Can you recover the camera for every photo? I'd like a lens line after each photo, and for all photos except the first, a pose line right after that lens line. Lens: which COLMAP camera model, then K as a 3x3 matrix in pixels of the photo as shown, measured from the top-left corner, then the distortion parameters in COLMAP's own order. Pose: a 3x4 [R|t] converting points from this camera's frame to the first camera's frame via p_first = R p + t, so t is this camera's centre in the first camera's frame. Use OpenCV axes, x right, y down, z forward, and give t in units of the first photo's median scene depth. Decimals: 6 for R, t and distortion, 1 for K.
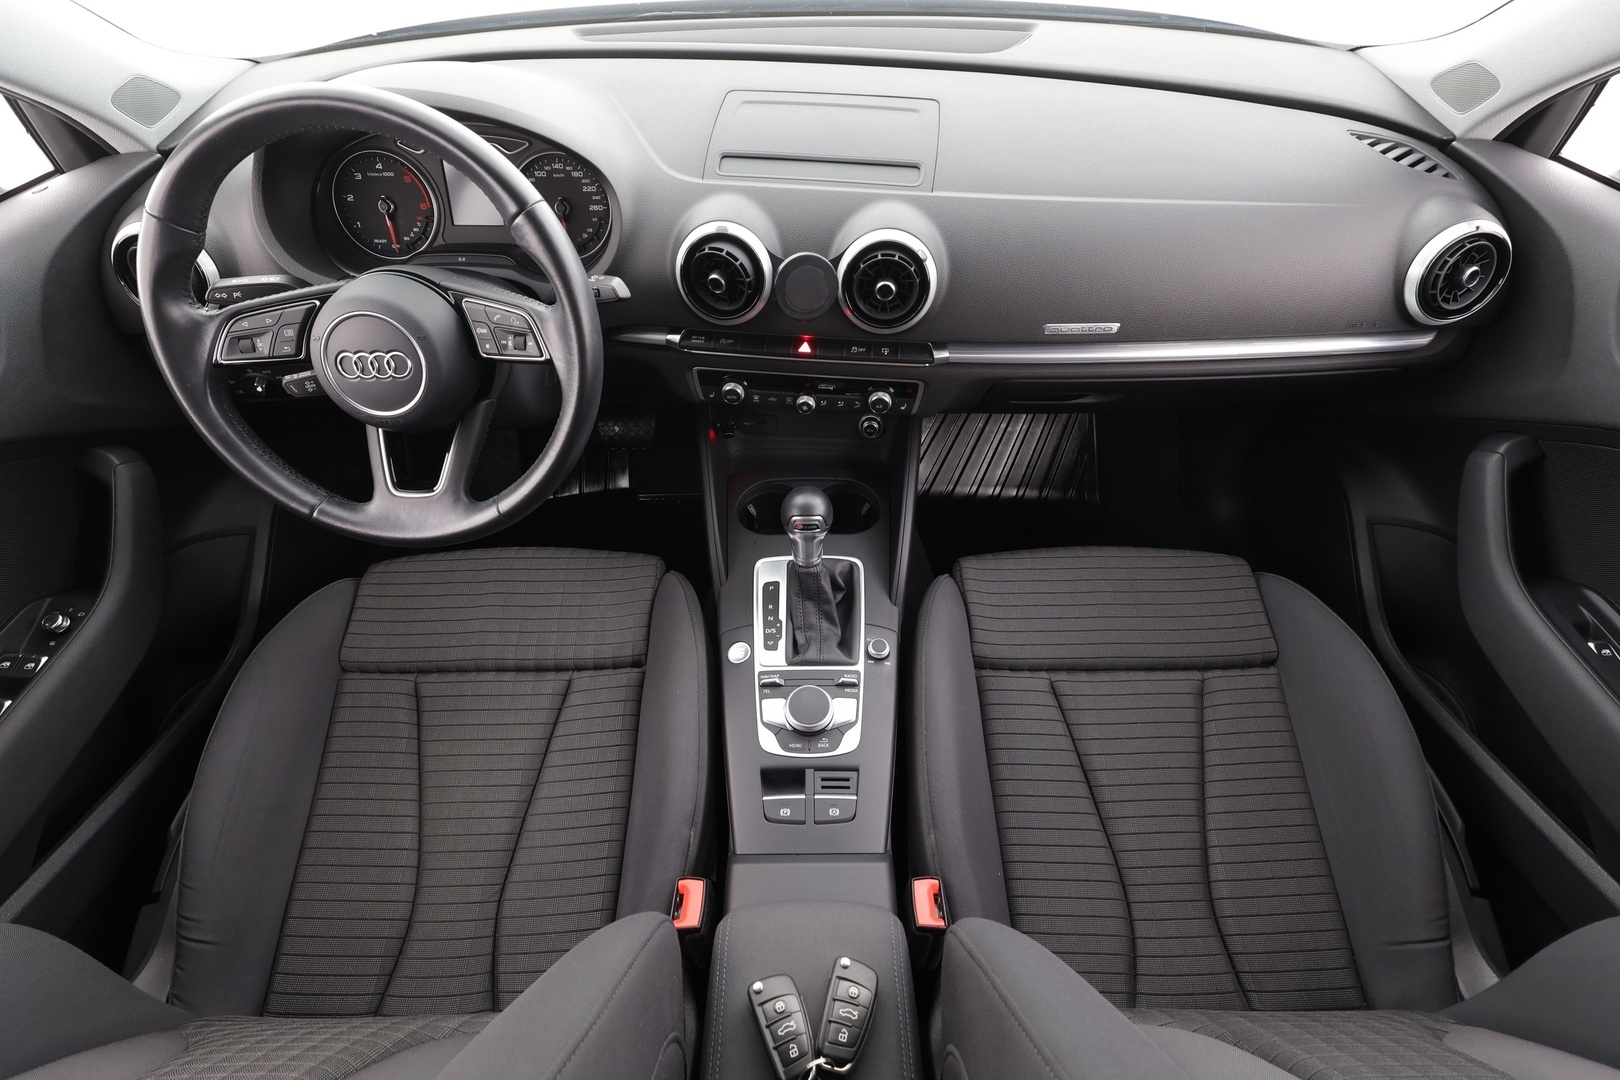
lens RADIAL K [[753.1, 0, 810.0], [0, 753.1, 540.0], [0, 0, 1]] dist [-0.002228, 0.000569]
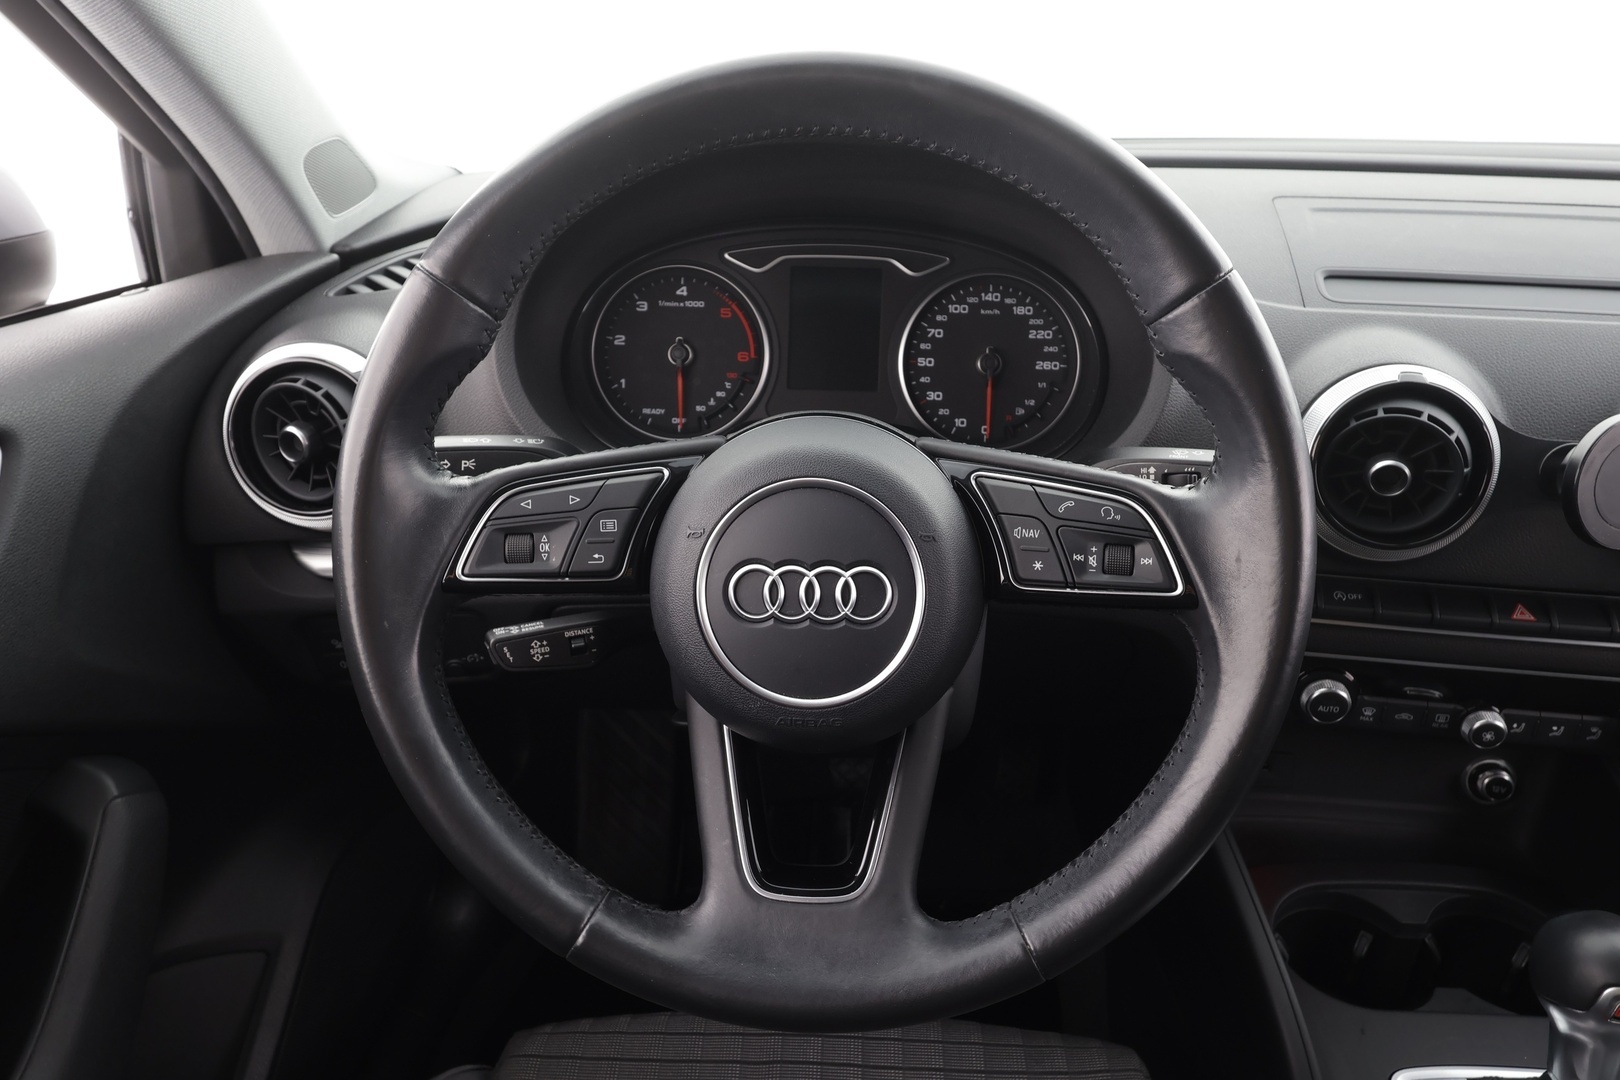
lens RADIAL K [[1053.7, 0, 810.0], [0, 1053.7, 540.0], [0, 0, 1]] dist [0.000657, -0.000832]
pose [[0.998395, 0.028931, -0.048689, -0.456474], [-0.044736, 0.930055, -0.364688, -0.028300], [0.034733, 0.366280, 0.929856, 0.338487]]
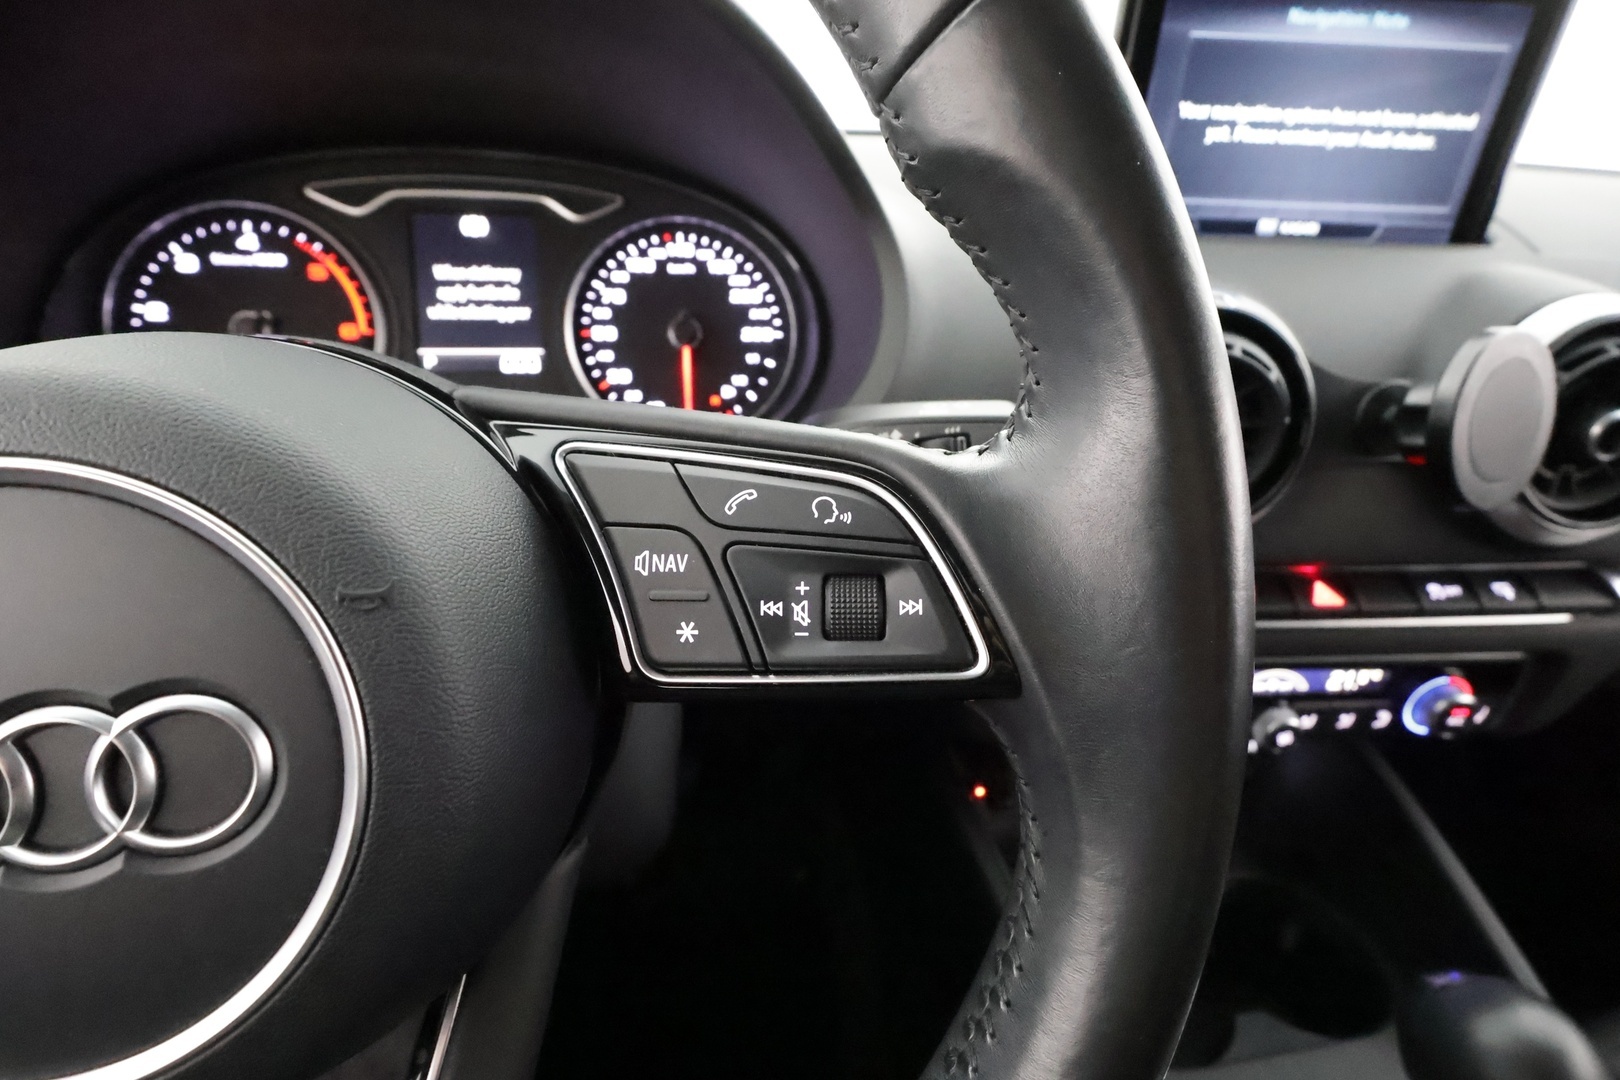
lens RADIAL K [[753.1, 0, 810.0], [0, 753.1, 540.0], [0, 0, 1]] dist [-0.002228, 0.000569]
pose [[0.984853, -0.047030, 0.166890, -0.365110], [0.104692, 0.928549, -0.356141, -0.173227], [-0.138216, 0.368219, 0.919408, 0.675897]]
